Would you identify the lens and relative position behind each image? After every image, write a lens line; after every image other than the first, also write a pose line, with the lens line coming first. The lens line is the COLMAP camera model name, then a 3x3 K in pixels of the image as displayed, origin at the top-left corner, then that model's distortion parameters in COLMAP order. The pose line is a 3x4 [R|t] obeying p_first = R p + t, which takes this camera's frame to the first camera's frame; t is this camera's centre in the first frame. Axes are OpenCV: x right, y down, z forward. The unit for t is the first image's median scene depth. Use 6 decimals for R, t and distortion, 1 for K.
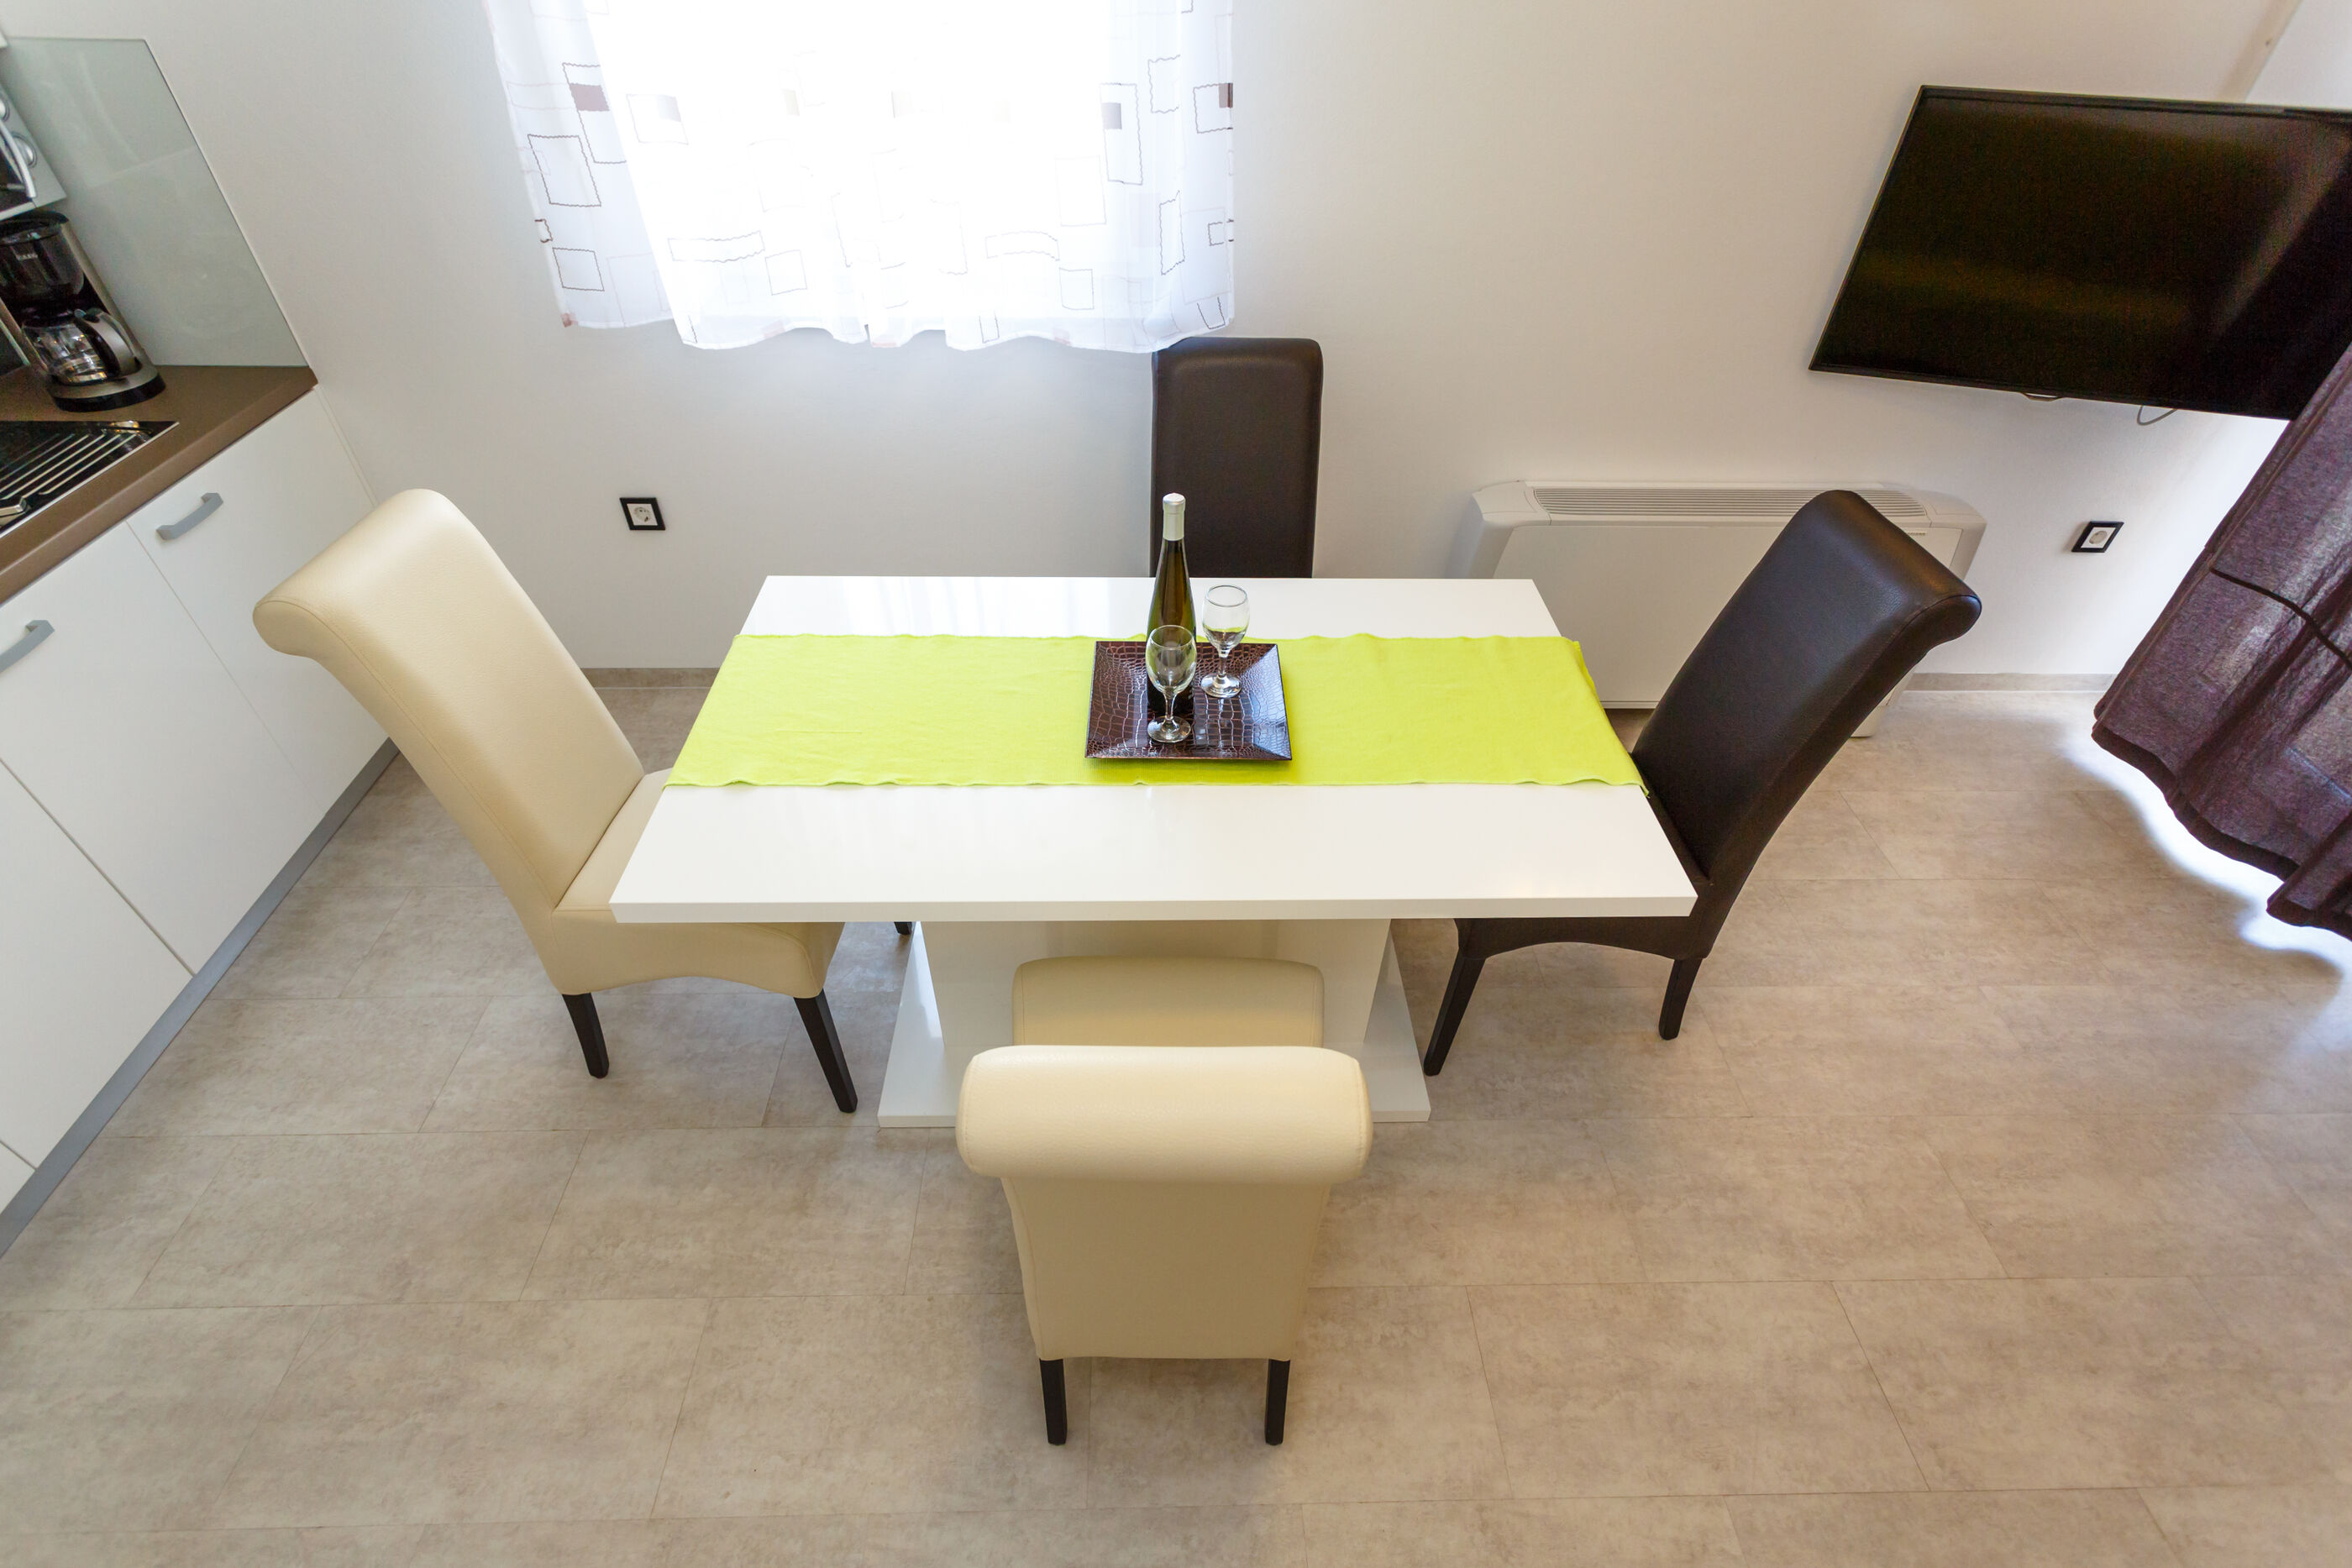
lens RADIAL K [[1107.8, 0, 1176.0], [0, 1107.8, 784.0], [0, 0, 1]] dist [0.002003, 0.000582]
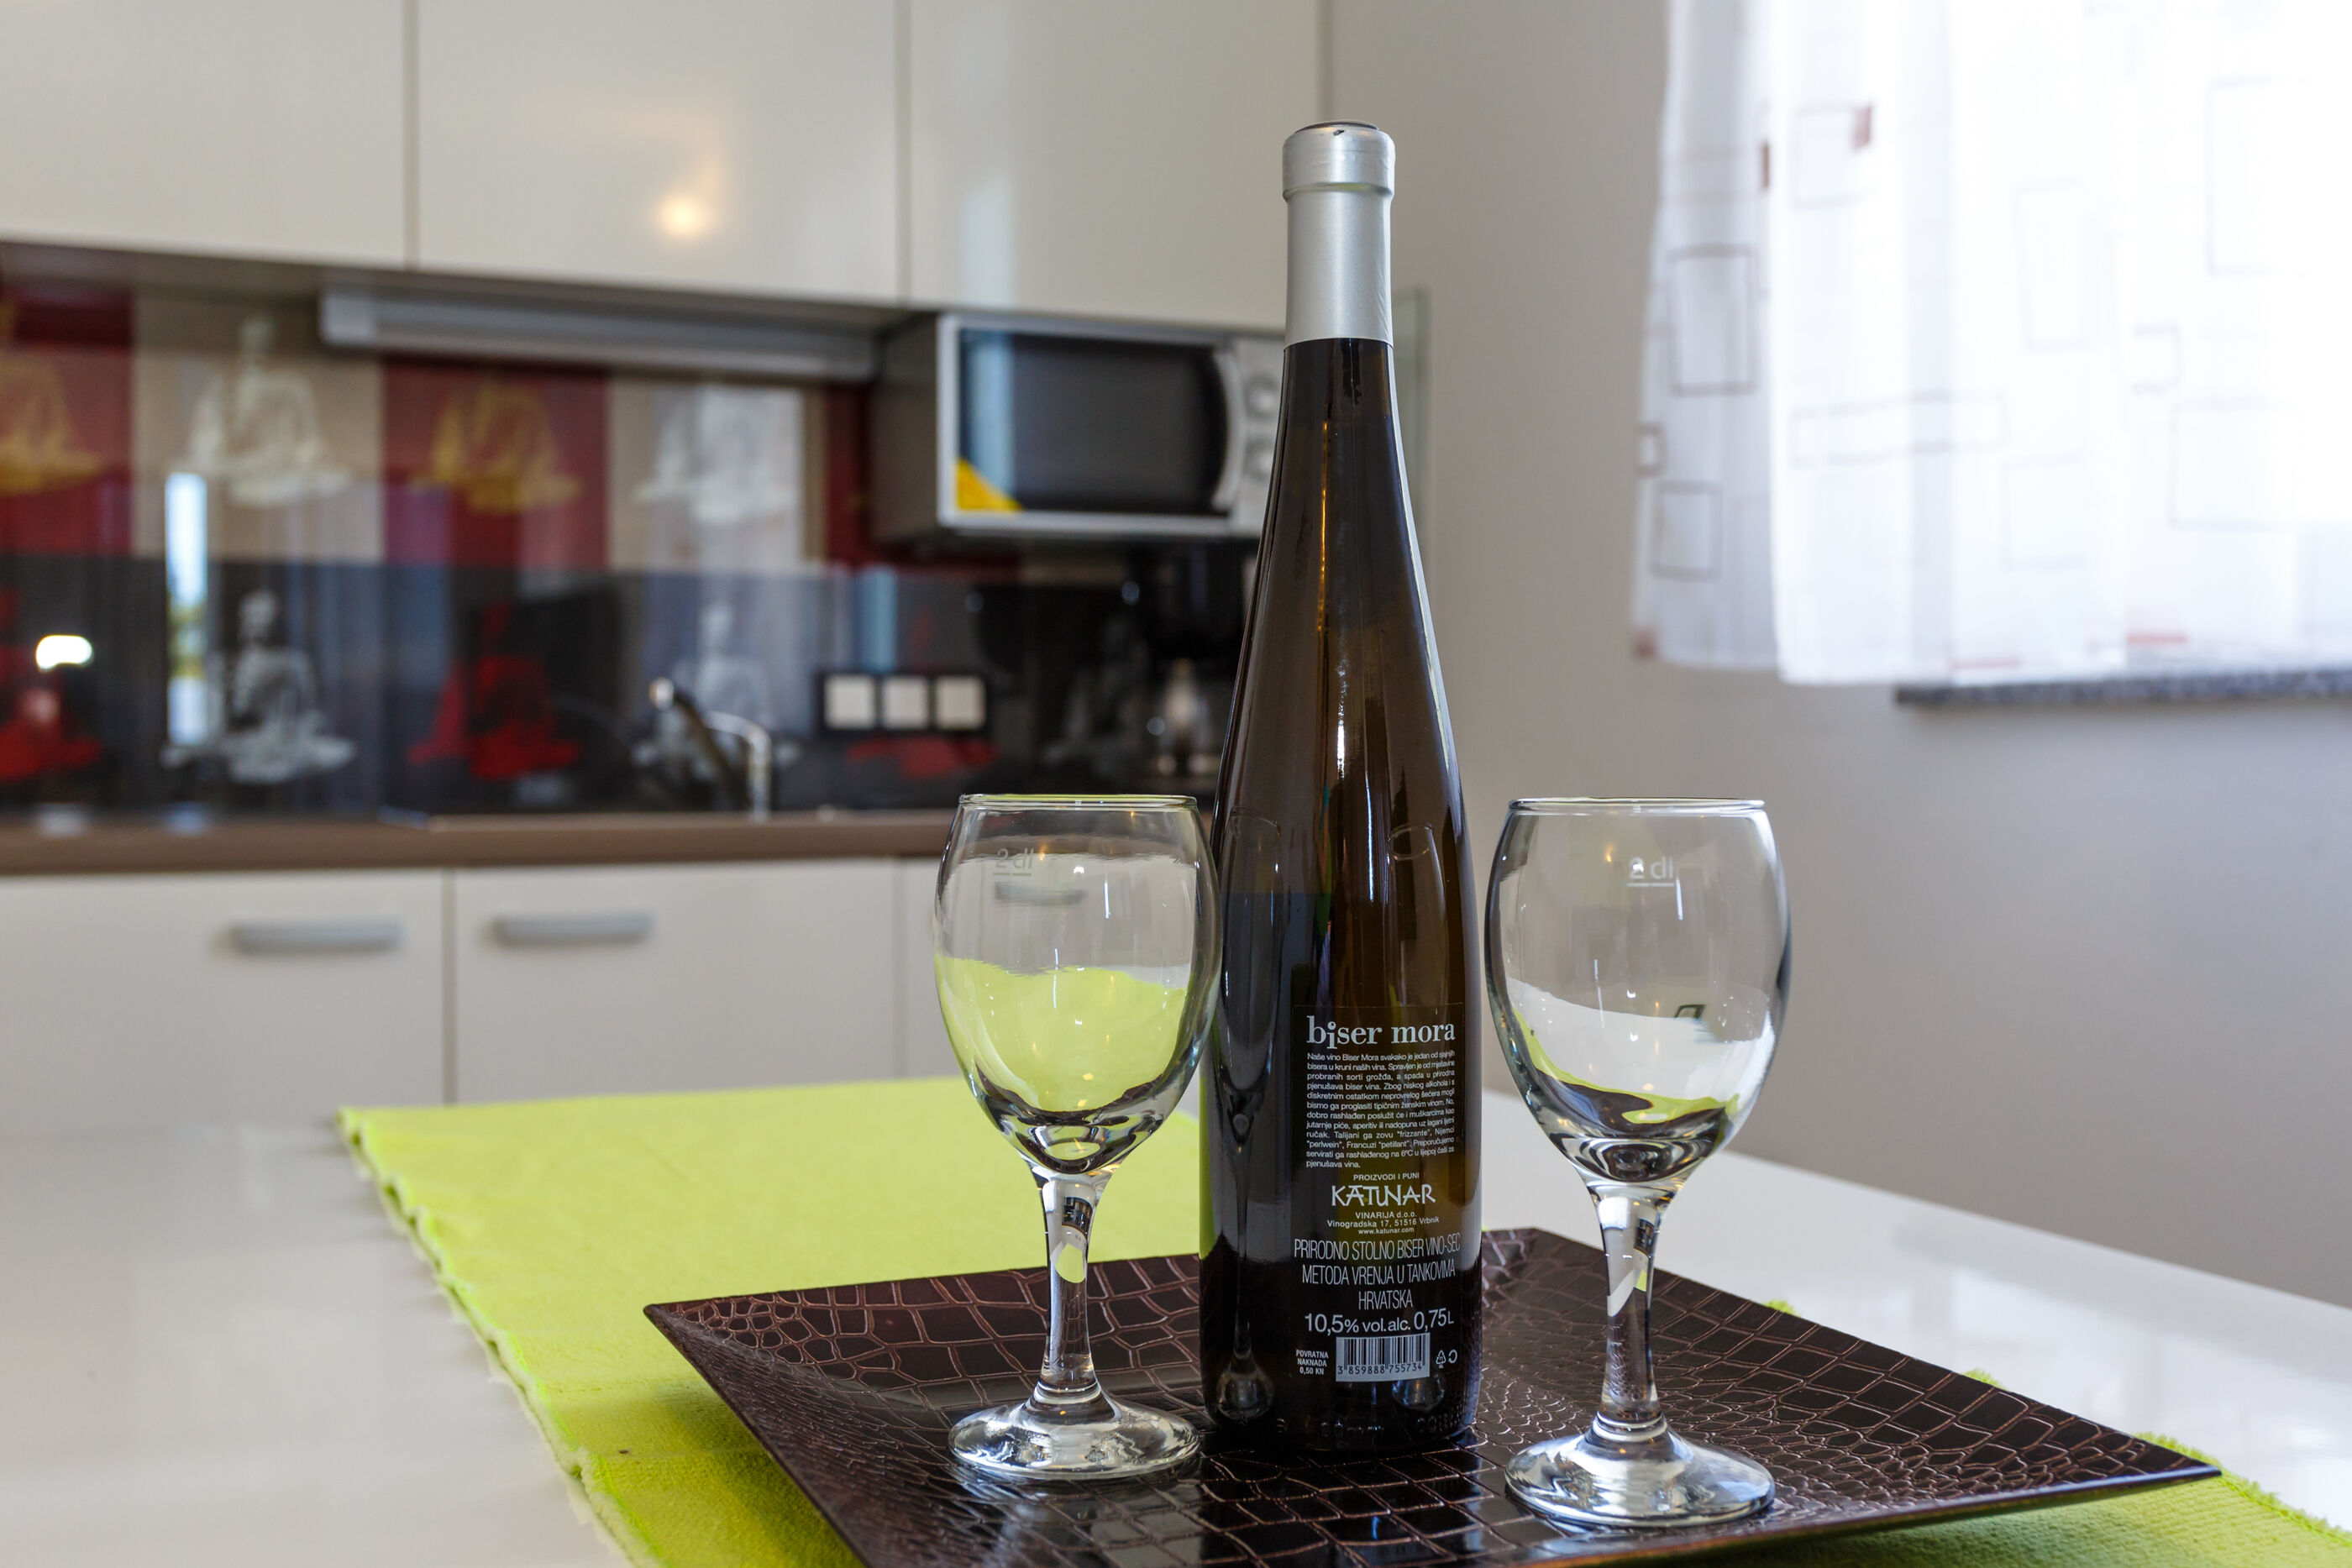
lens RADIAL K [[2470.9, 0, 1176.0], [0, 2470.9, 784.0], [0, 0, 1]] dist [-0.008977, -0.004453]
pose [[0.391903, 0.000163, -0.920007, 0.275314], [-0.599000, 0.759052, -0.255026, -0.022948], [0.698292, 0.651029, 0.297572, 0.645771]]
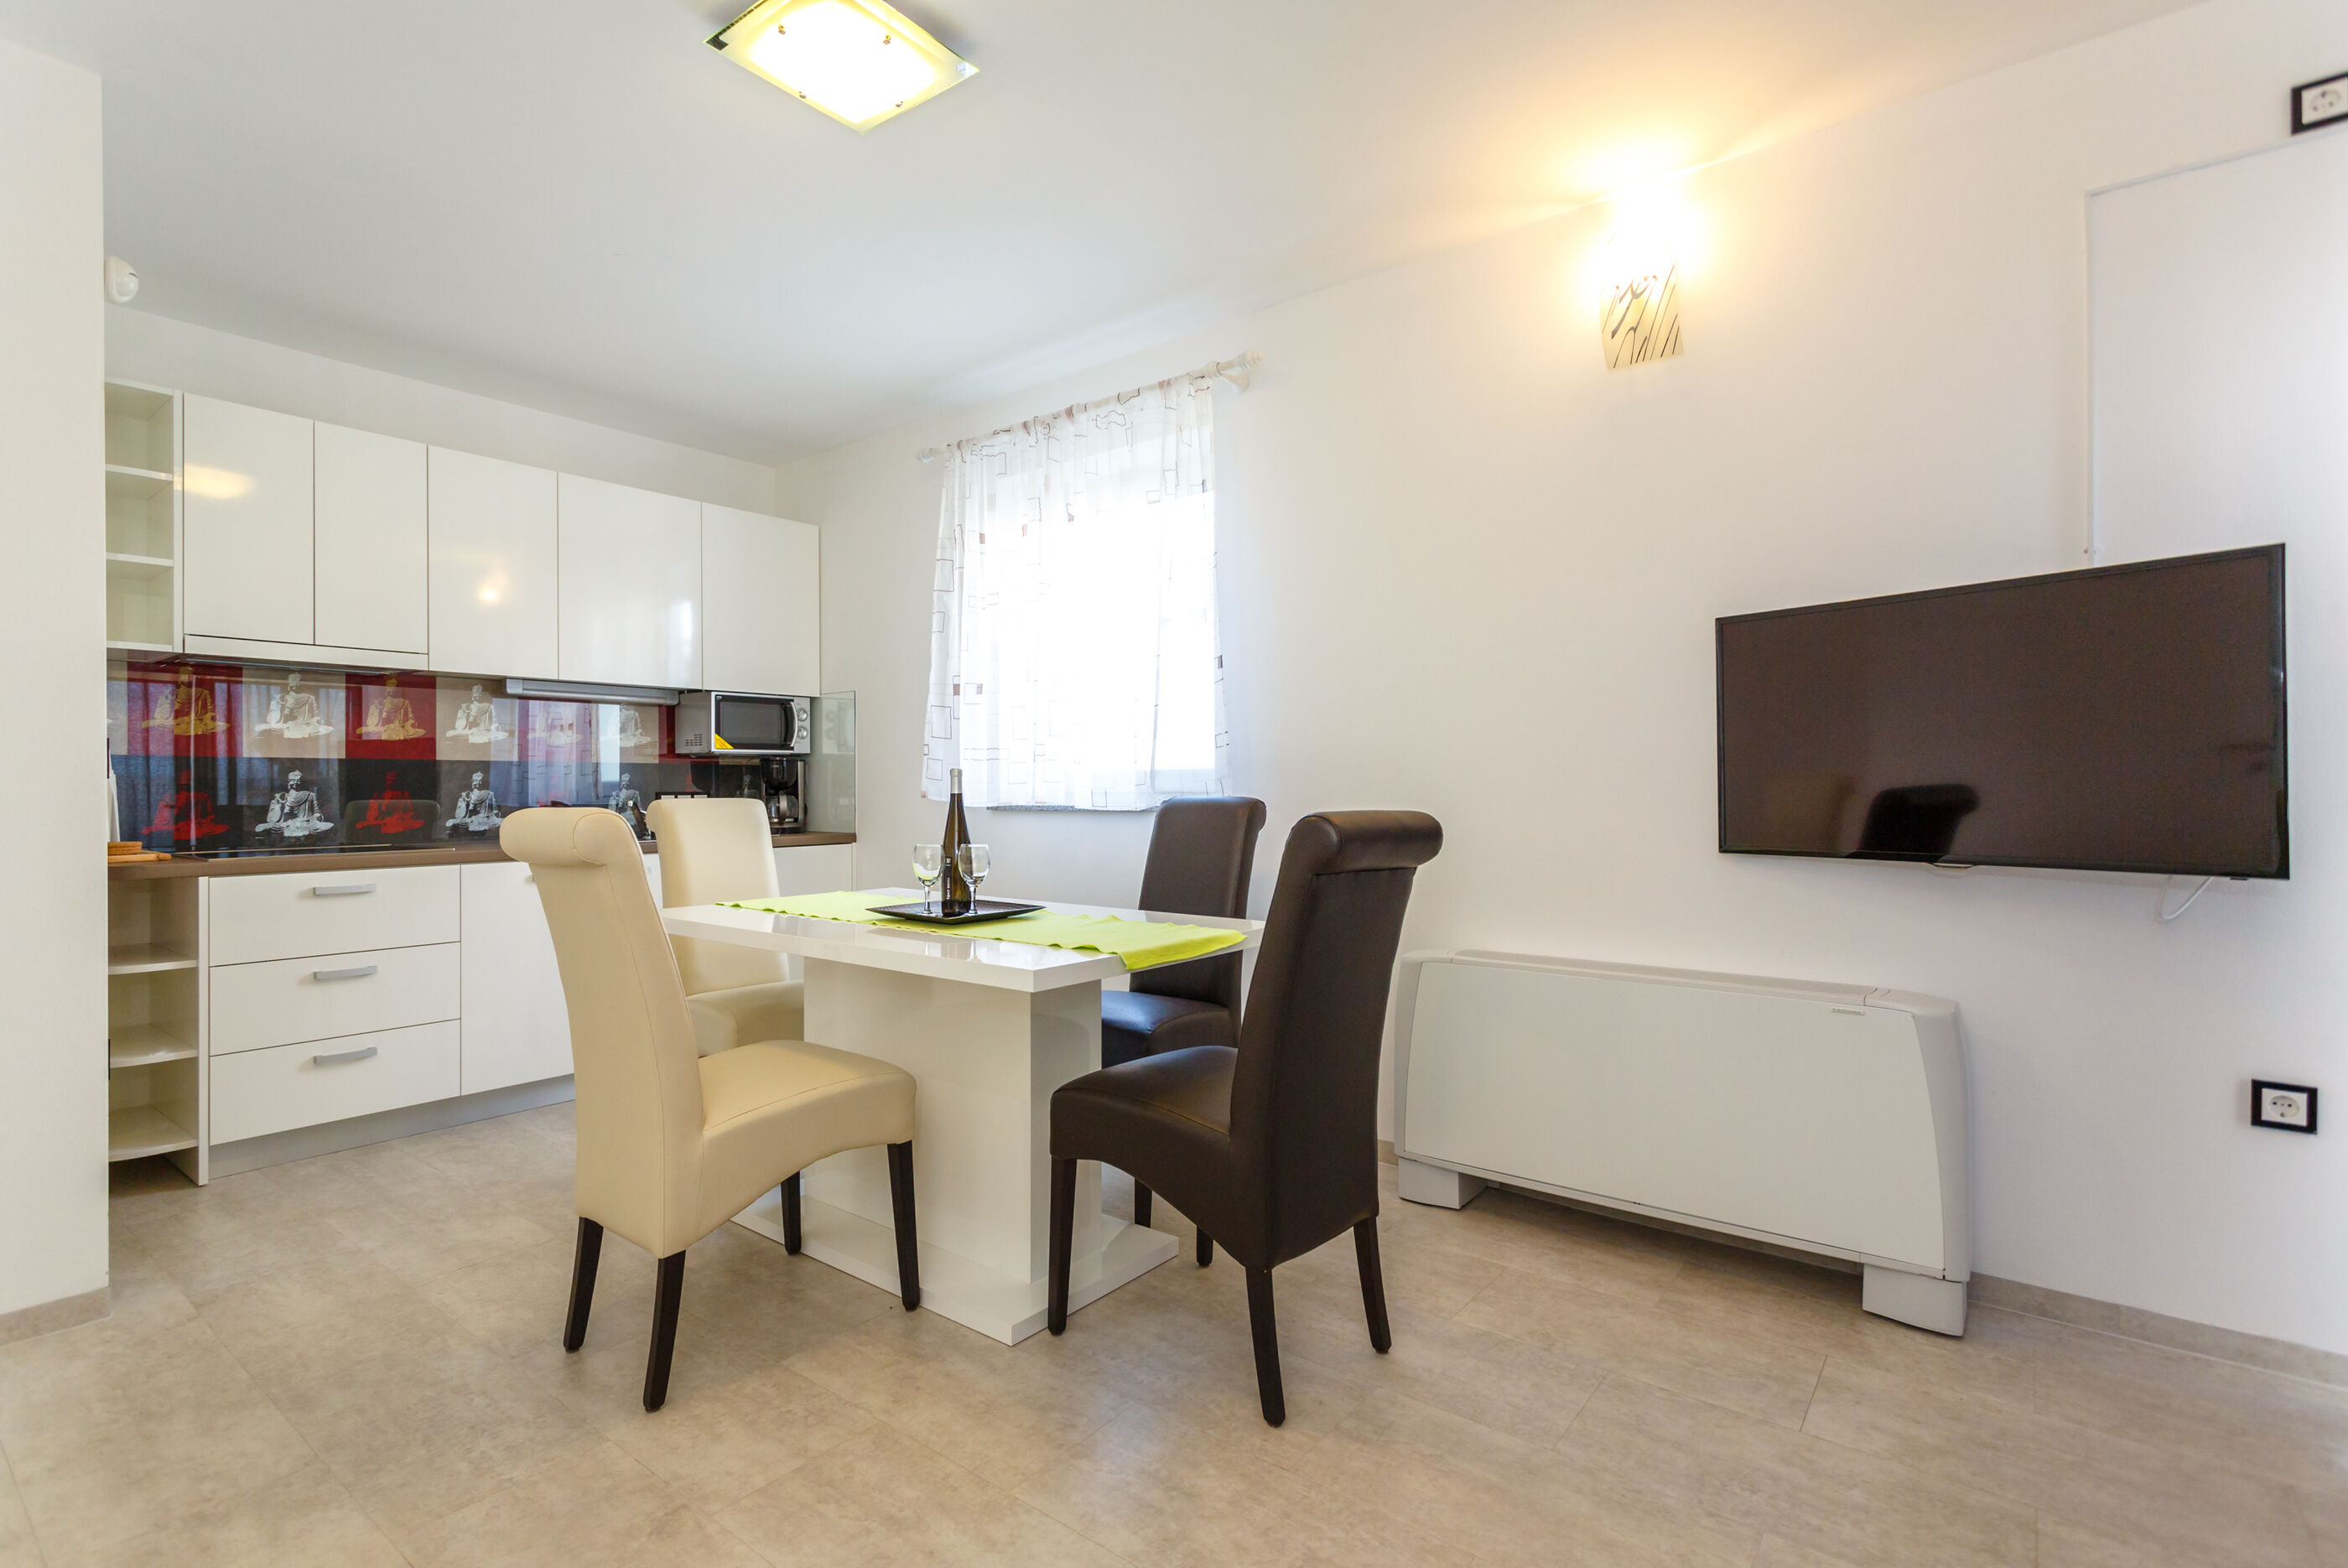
lens RADIAL K [[1106.0, 0, 1174.0], [0, 1106.0, 784.0], [0, 0, 1]] dist [0.002003, 0.000582]
pose [[0.771254, -0.021904, -0.636151, 0.979299], [-0.405533, 0.753415, -0.517599, 0.371341], [0.490623, 0.657181, 0.572191, 0.139227]]
